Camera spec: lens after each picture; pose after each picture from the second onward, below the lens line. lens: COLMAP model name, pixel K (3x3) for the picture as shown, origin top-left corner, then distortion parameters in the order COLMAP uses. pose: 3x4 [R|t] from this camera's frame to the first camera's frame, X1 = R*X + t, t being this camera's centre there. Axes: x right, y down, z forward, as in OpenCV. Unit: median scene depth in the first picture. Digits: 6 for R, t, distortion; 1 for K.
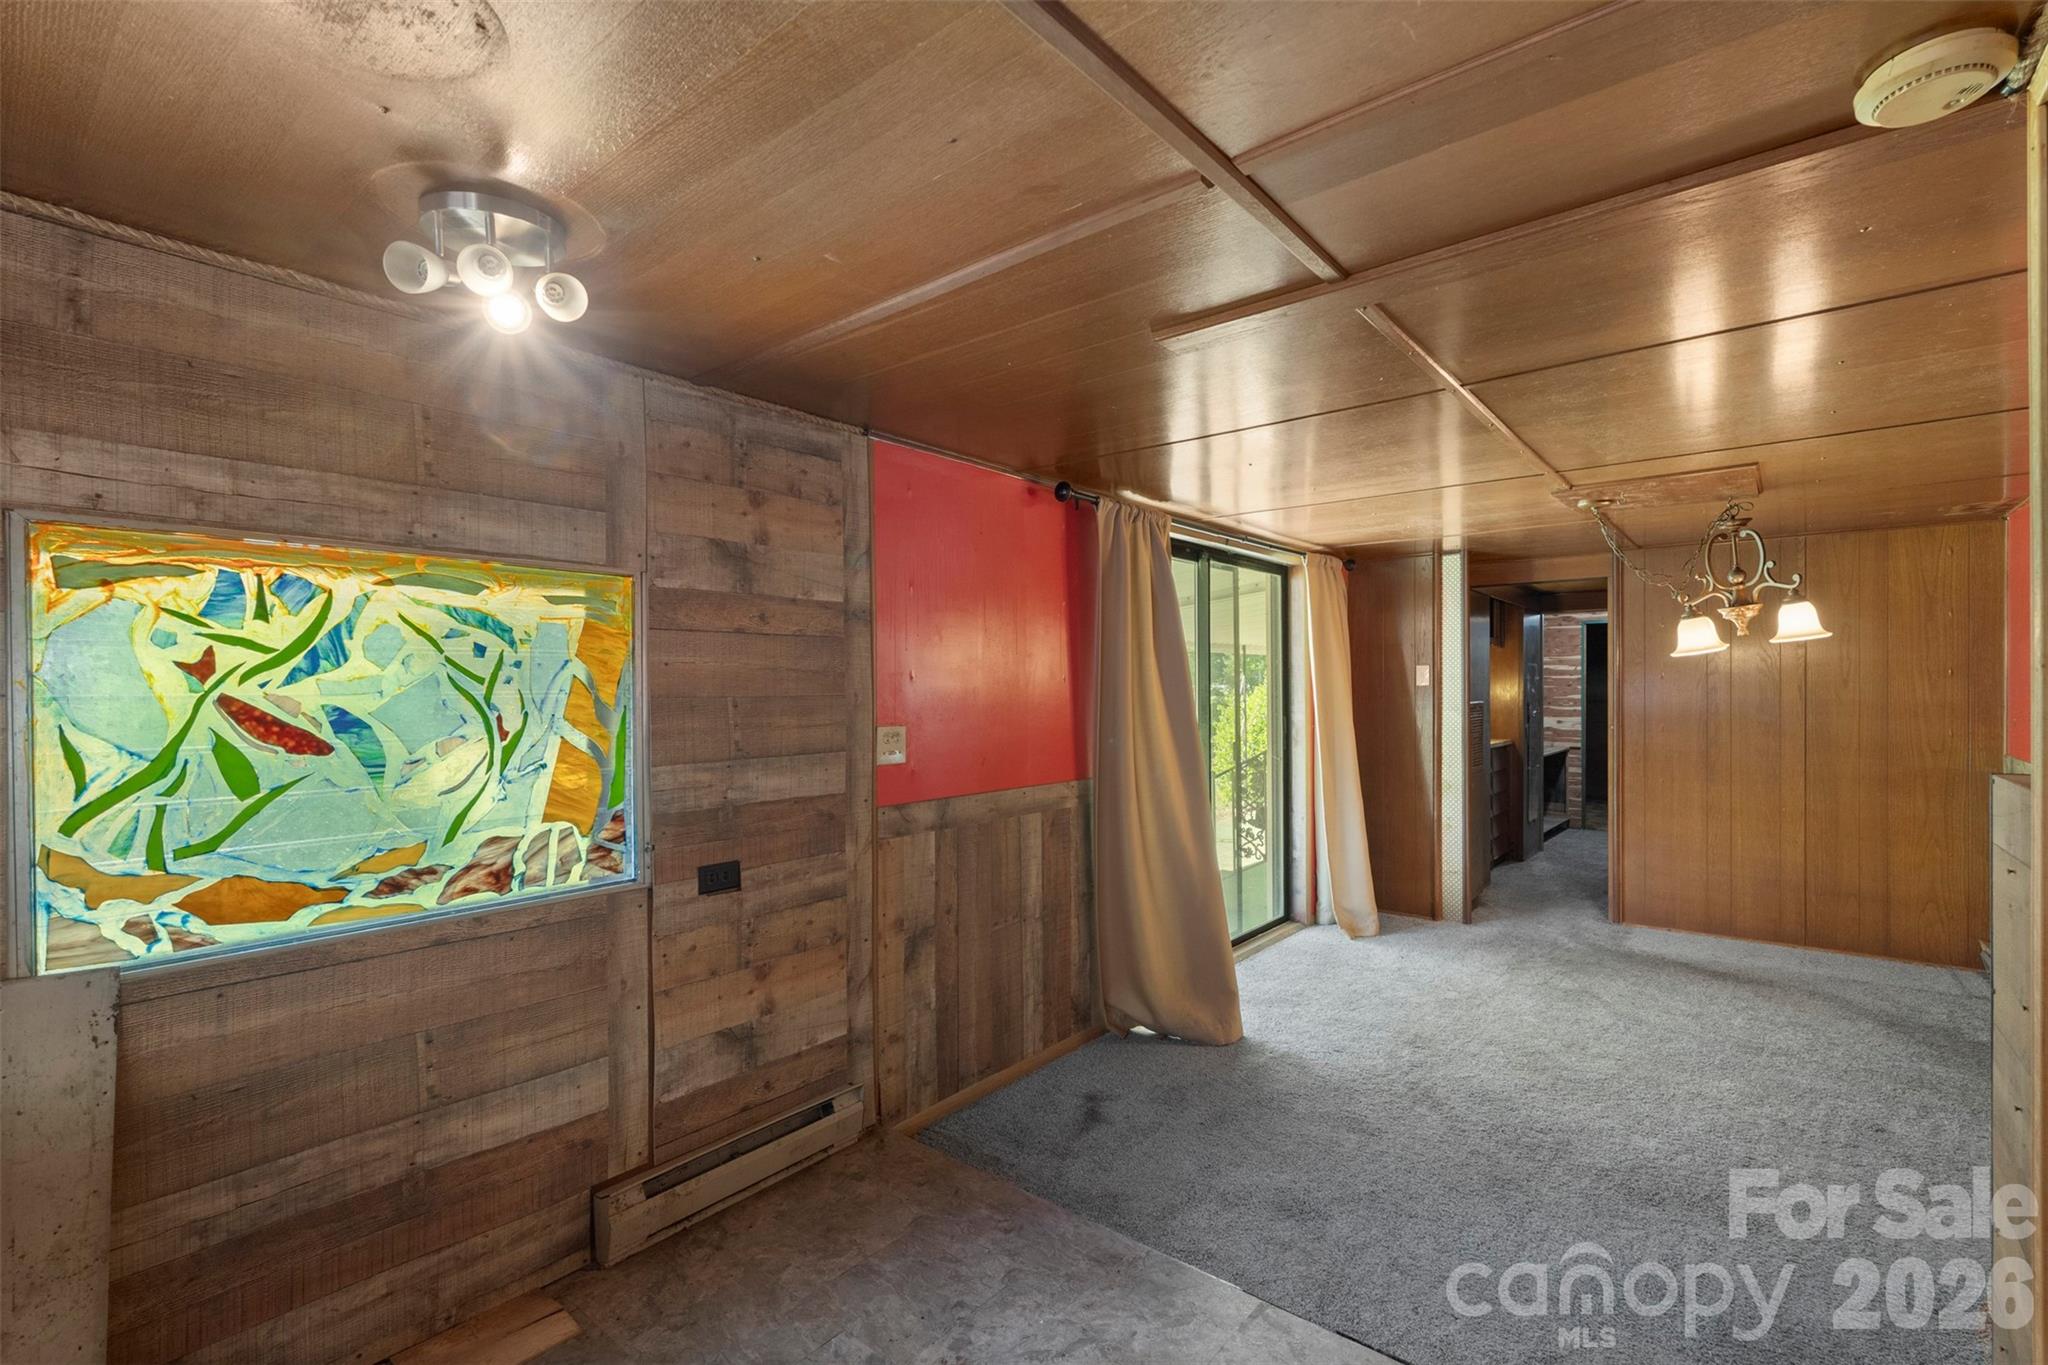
lens RADIAL K [[915.3, 0, 1024.6], [0, 915.3, 687.8], [0, 0, 1]] dist [-0.005752, -0.002803]
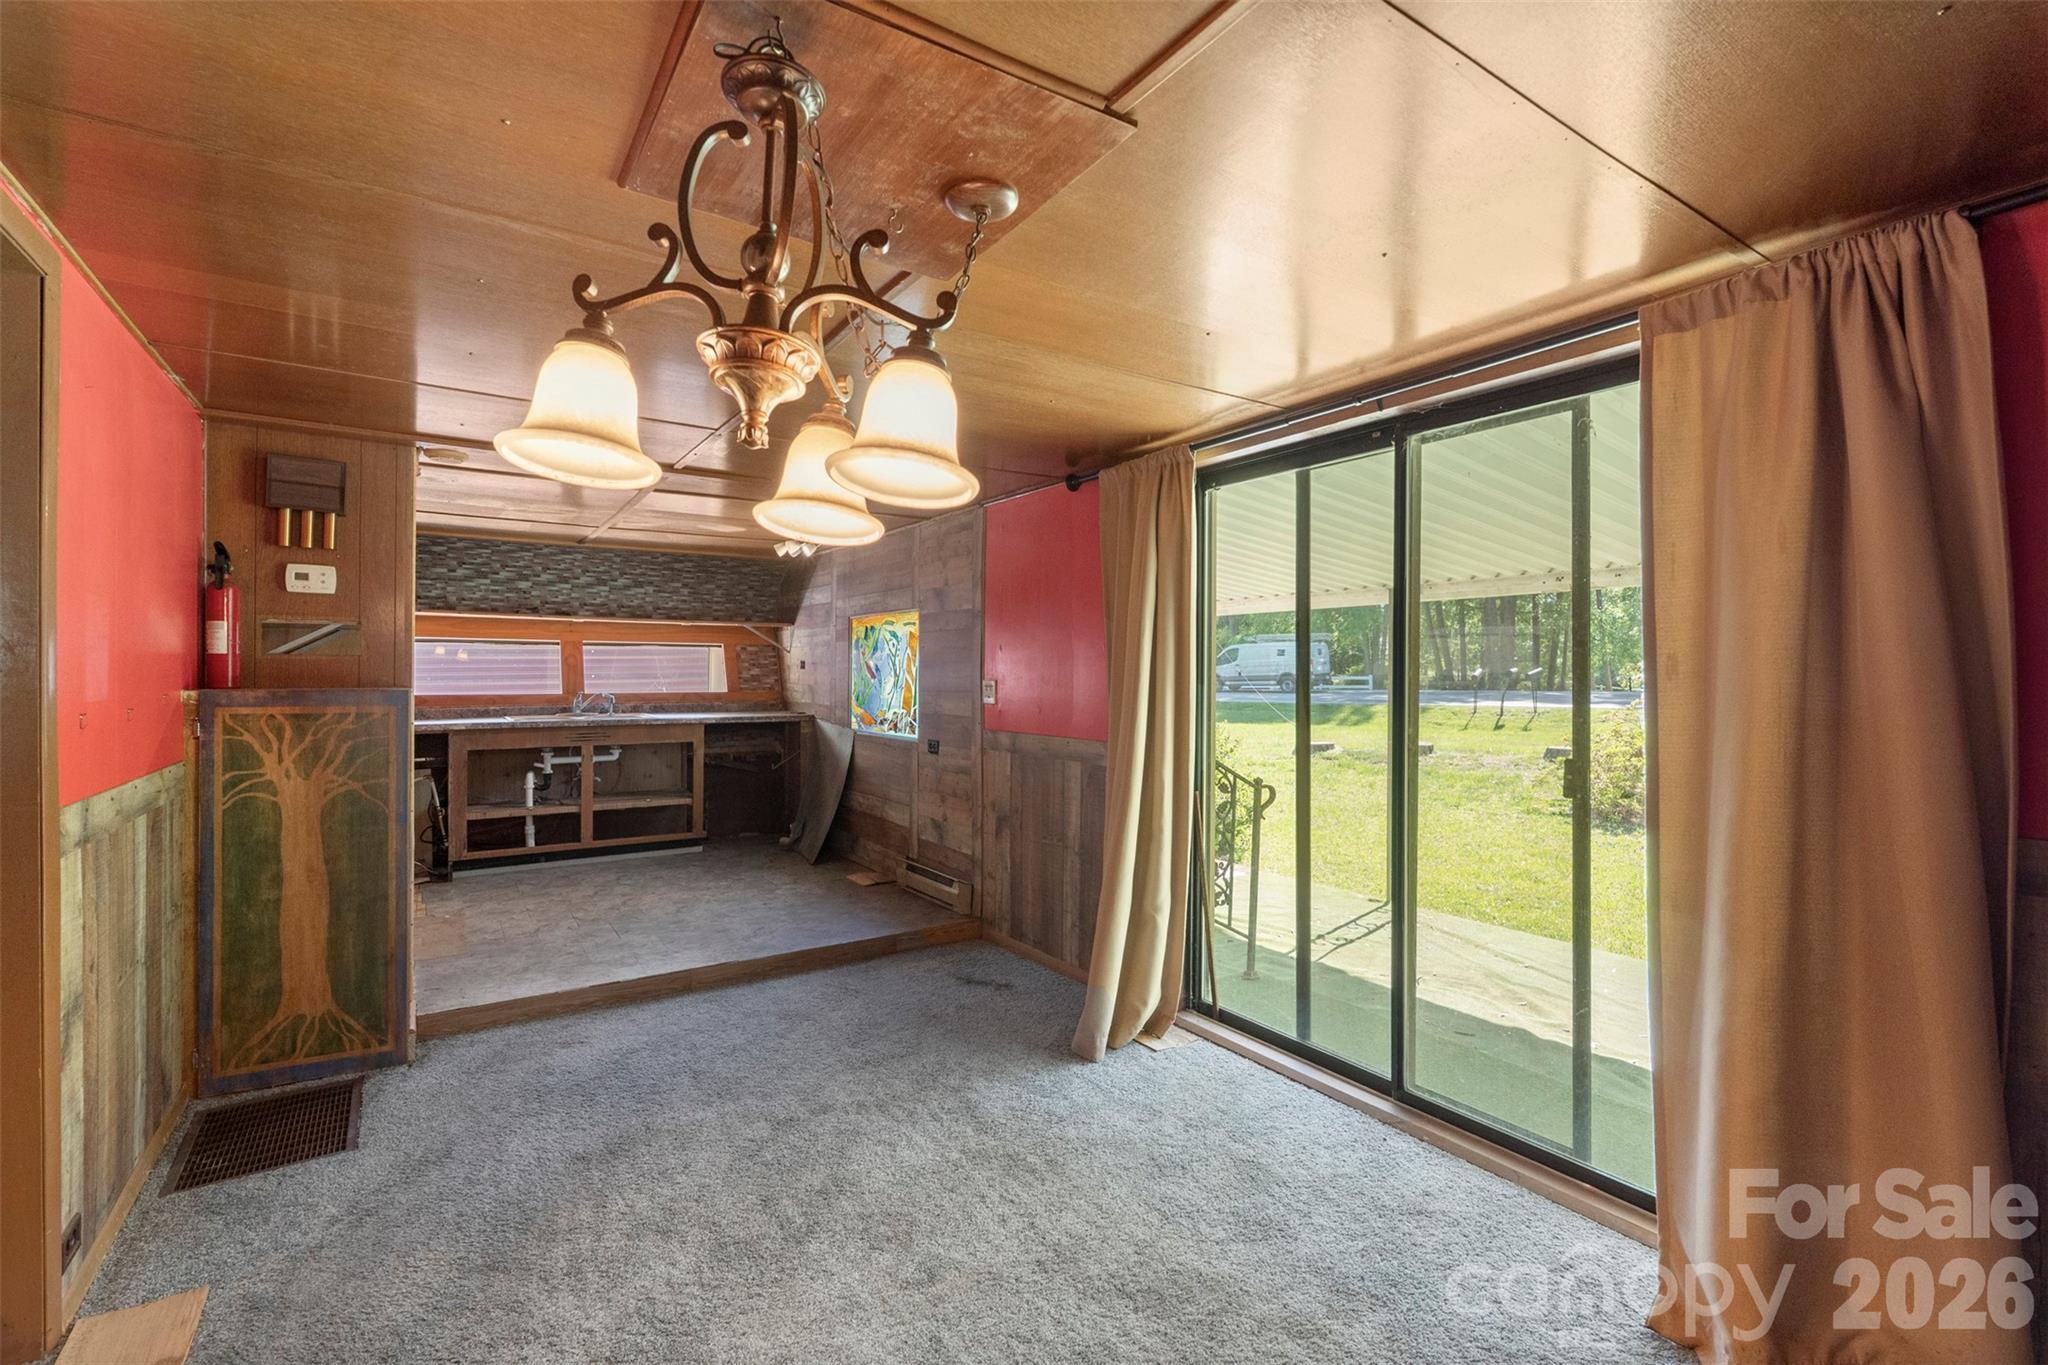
lens RADIAL K [[915.3, 0, 1025.9], [0, 915.3, 676.0], [0, 0, 1]] dist [-0.005752, -0.002803]
pose [[-0.290246, 0.005867, -0.956934, 1.337992], [-0.002473, 0.999973, 0.006881, 0.022234], [0.956949, 0.004364, -0.290224, 1.485463]]
